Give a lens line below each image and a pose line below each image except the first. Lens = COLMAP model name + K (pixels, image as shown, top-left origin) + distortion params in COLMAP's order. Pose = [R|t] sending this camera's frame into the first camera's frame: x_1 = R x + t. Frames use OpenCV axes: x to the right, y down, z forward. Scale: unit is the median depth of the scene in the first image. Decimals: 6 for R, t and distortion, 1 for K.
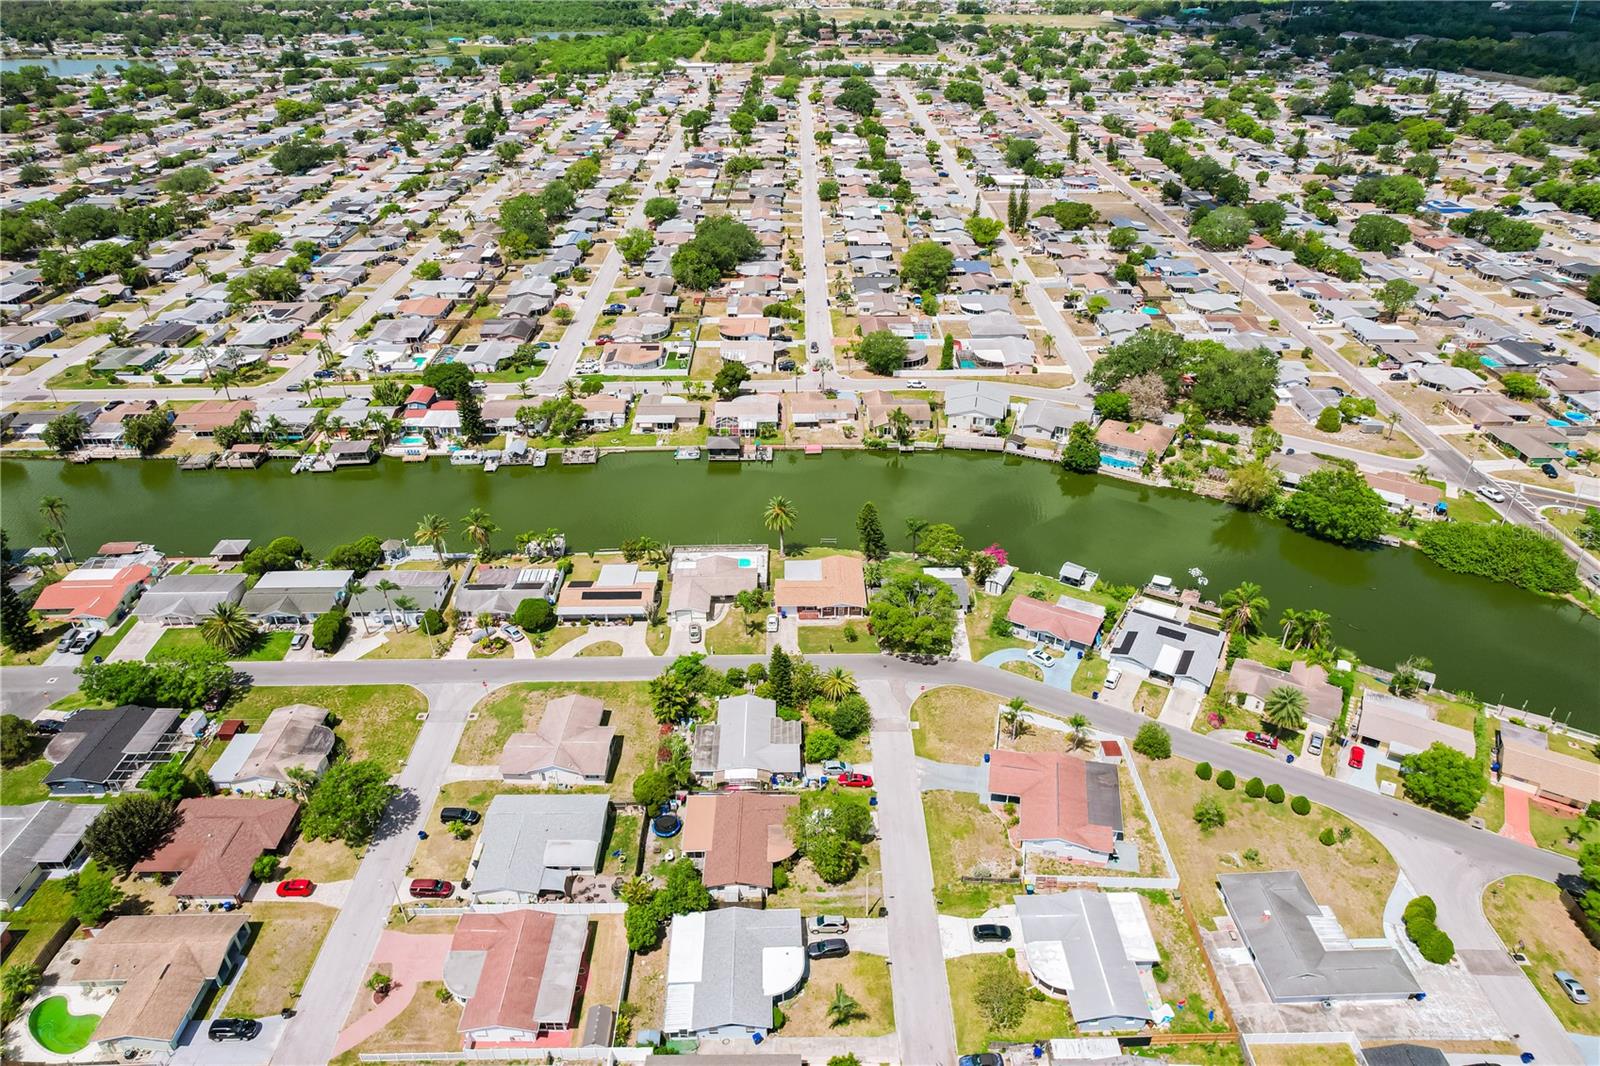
lens RADIAL K [[1018.7, 0, 804.1], [0, 1018.7, 537.2], [0, 0, 1]] dist [-0.079233, 0.068309]
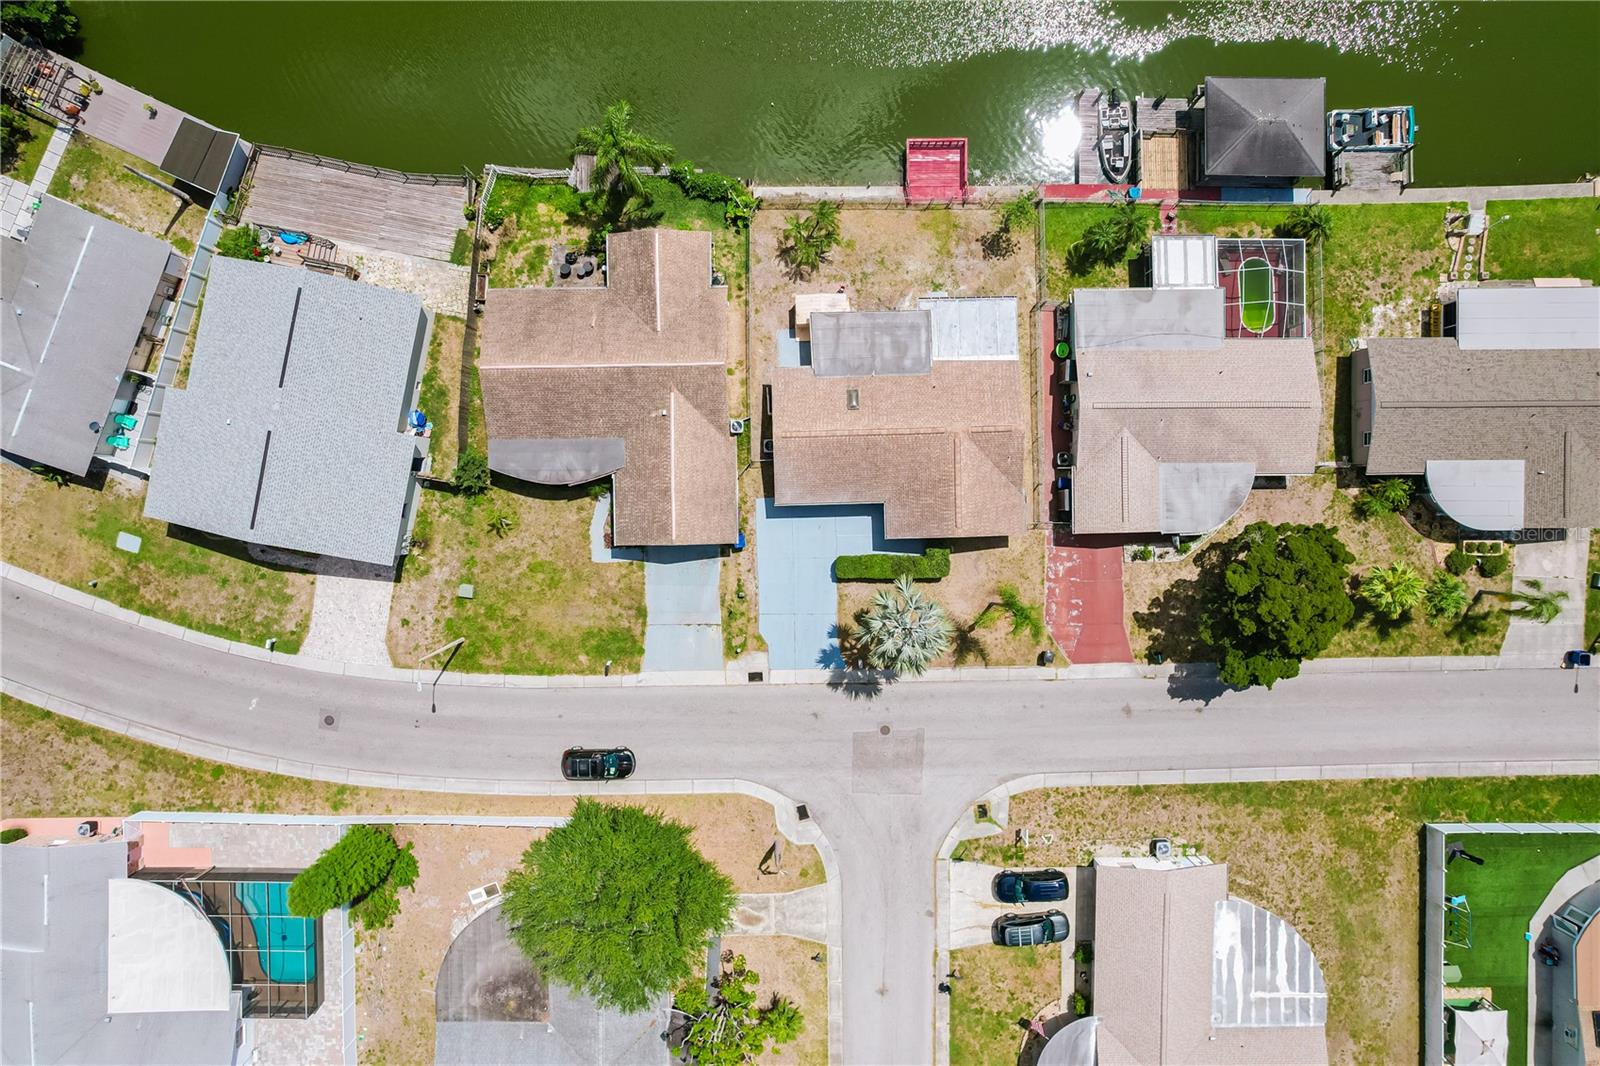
lens RADIAL K [[1018.7, 0, 810.8], [0, 1018.7, 529.0], [0, 0, 1]] dist [-0.079233, 0.068309]
pose [[-0.999959, -0.006909, -0.005921, 0.034198], [-0.001189, -0.545940, 0.837824, -0.289227], [-0.009021, 0.837796, 0.545909, 0.719945]]
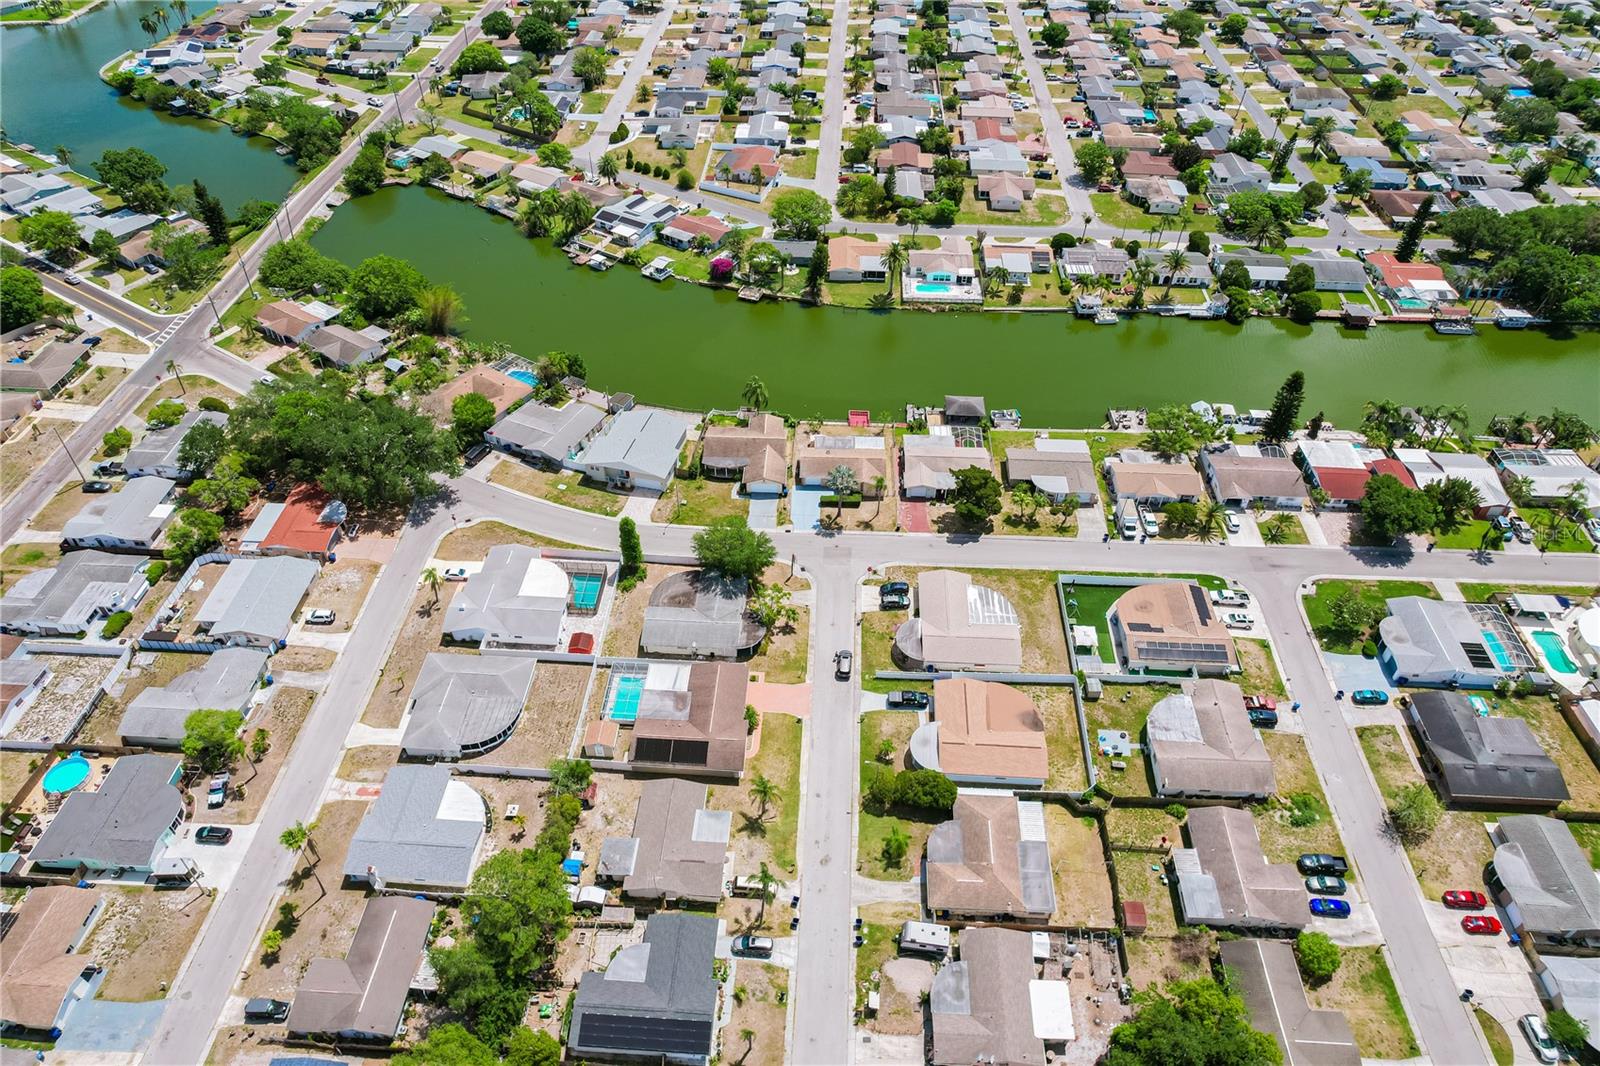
lens RADIAL K [[1018.7, 0, 813.7], [0, 1018.7, 529.7], [0, 0, 1]] dist [-0.079233, 0.068309]
pose [[-0.998476, -0.044239, 0.033006, 0.011182], [0.019760, 0.271857, 0.962135, -0.675899], [-0.051537, 0.961320, -0.270569, 1.019113]]
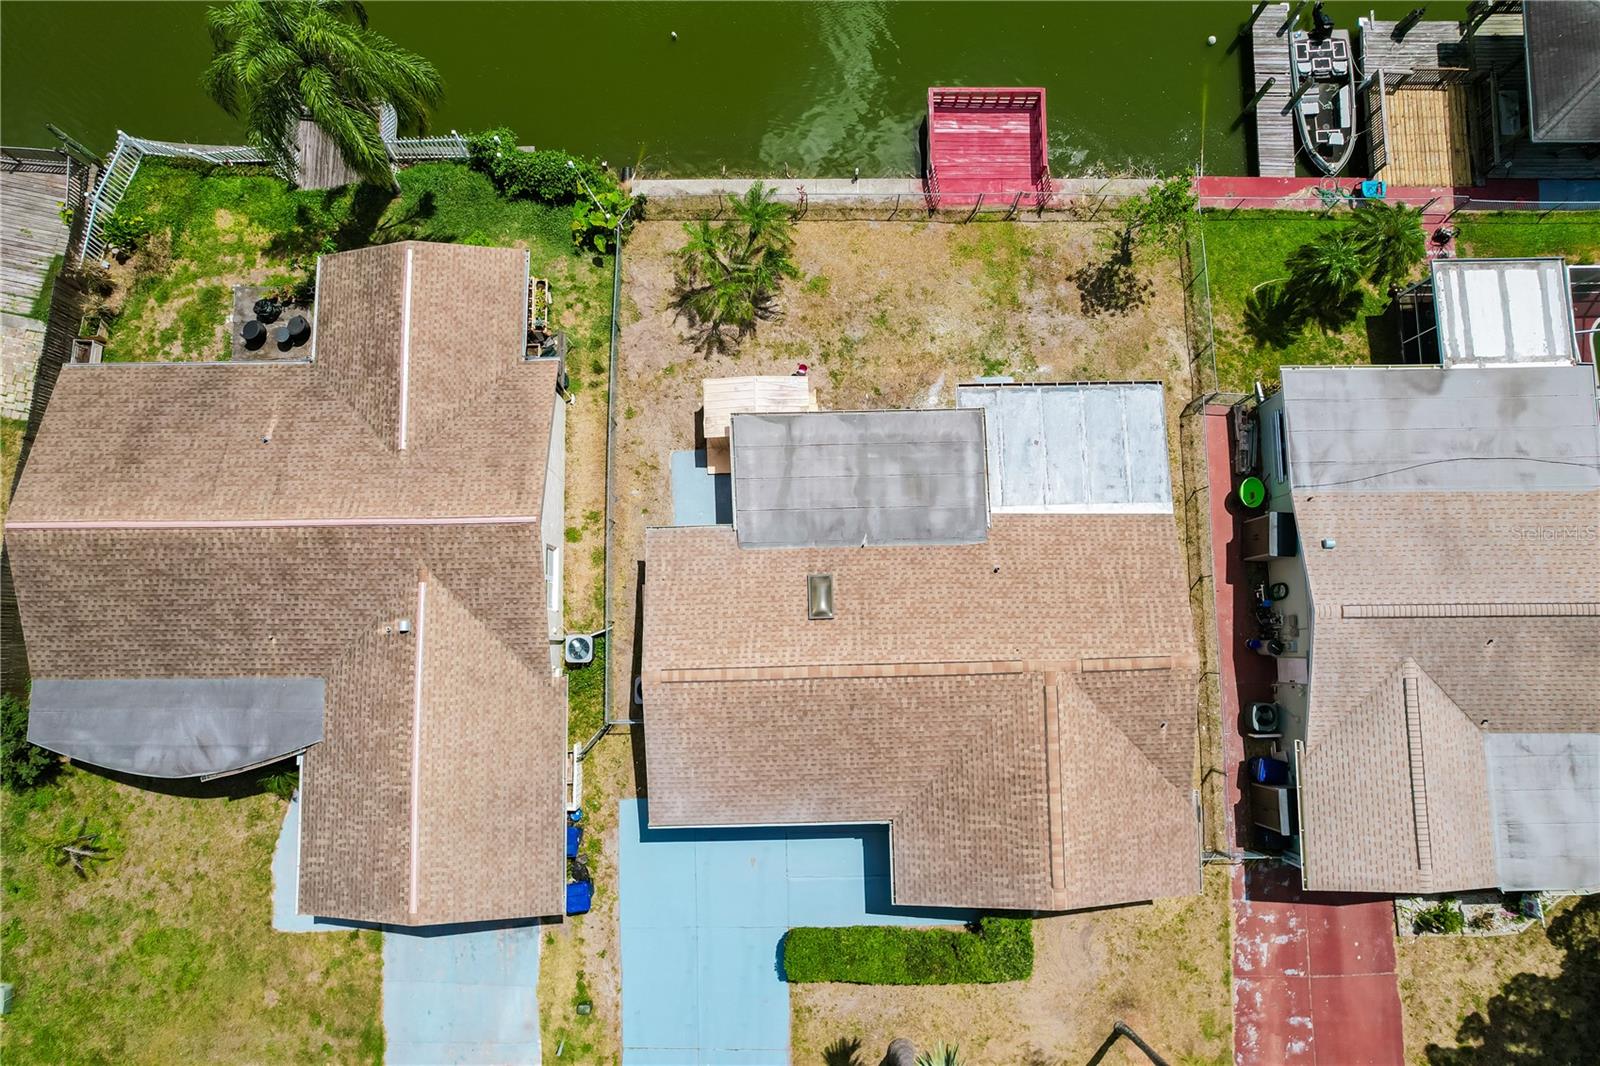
lens RADIAL K [[1018.7, 0, 810.1], [0, 1018.7, 527.3], [0, 0, 1]] dist [-0.079233, 0.068309]
pose [[-0.999944, -0.010590, 0.000708, 0.025611], [0.005086, -0.419550, 0.907718, -0.186164], [-0.009316, 0.907671, 0.419580, 0.764384]]
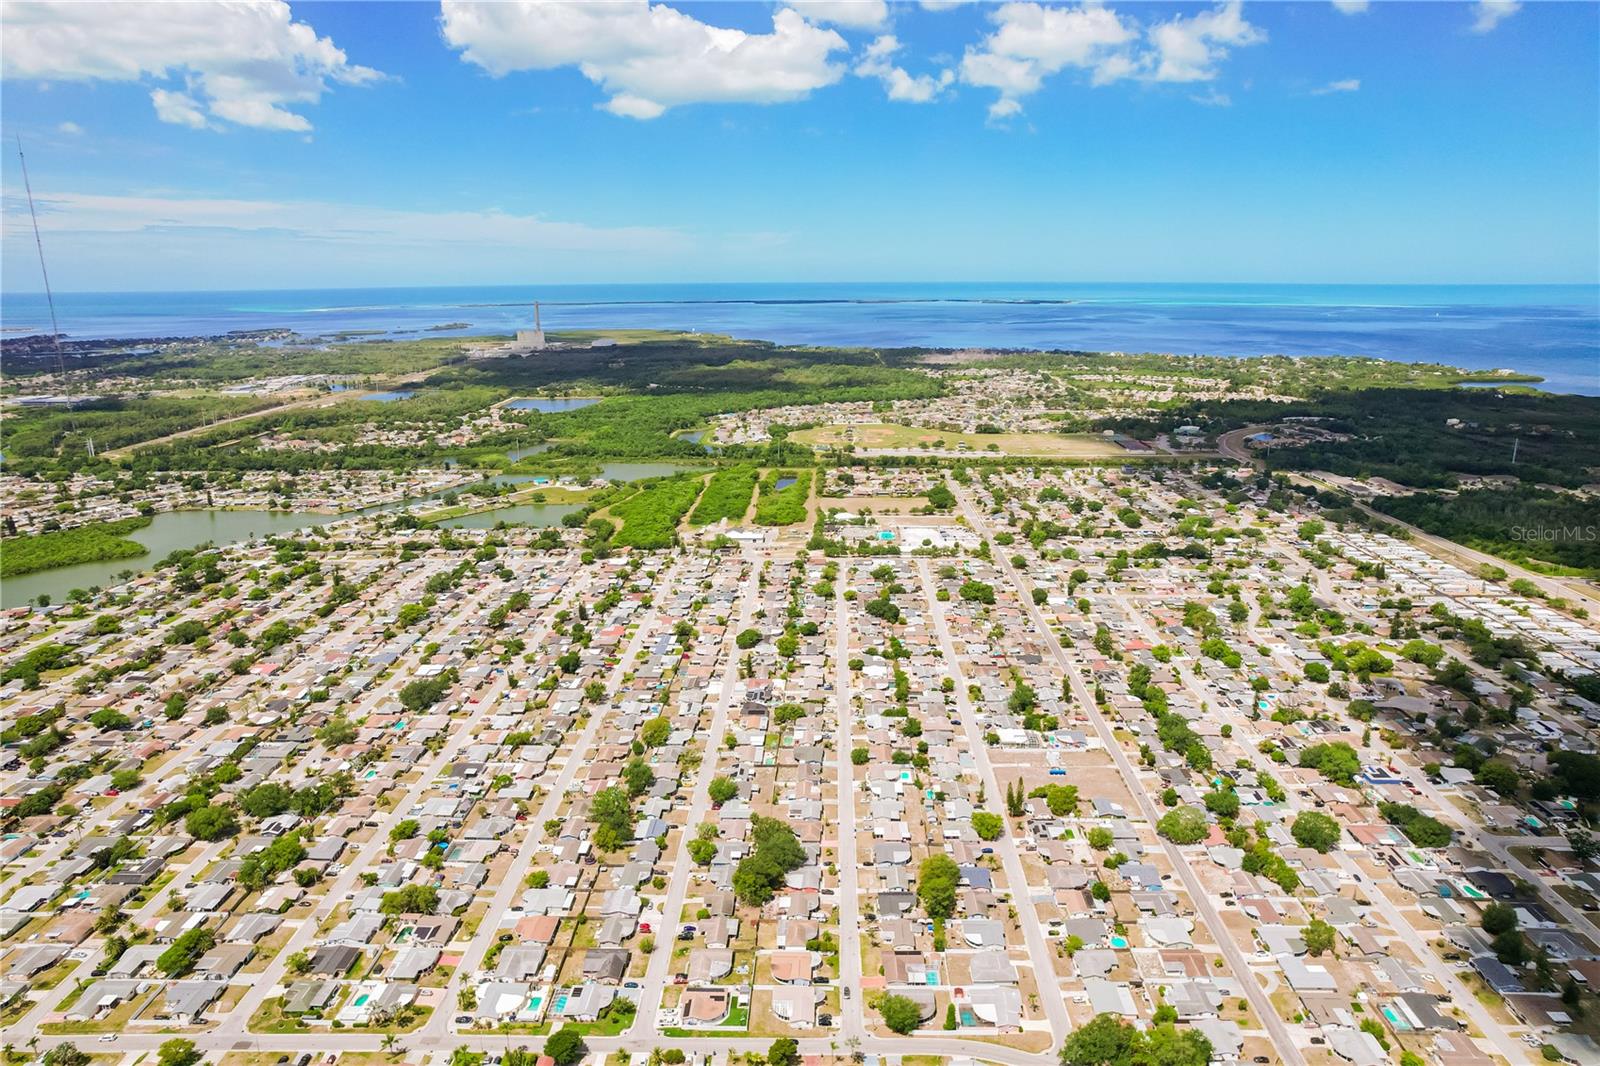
lens RADIAL K [[1018.7, 0, 803.6], [0, 1018.7, 537.0], [0, 0, 1]] dist [-0.079233, 0.068309]
pose [[0.999304, -0.000432, -0.037287, 0.003276], [-0.010456, 0.956569, -0.291319, -0.344681], [0.035794, 0.291506, 0.955899, -0.342618]]
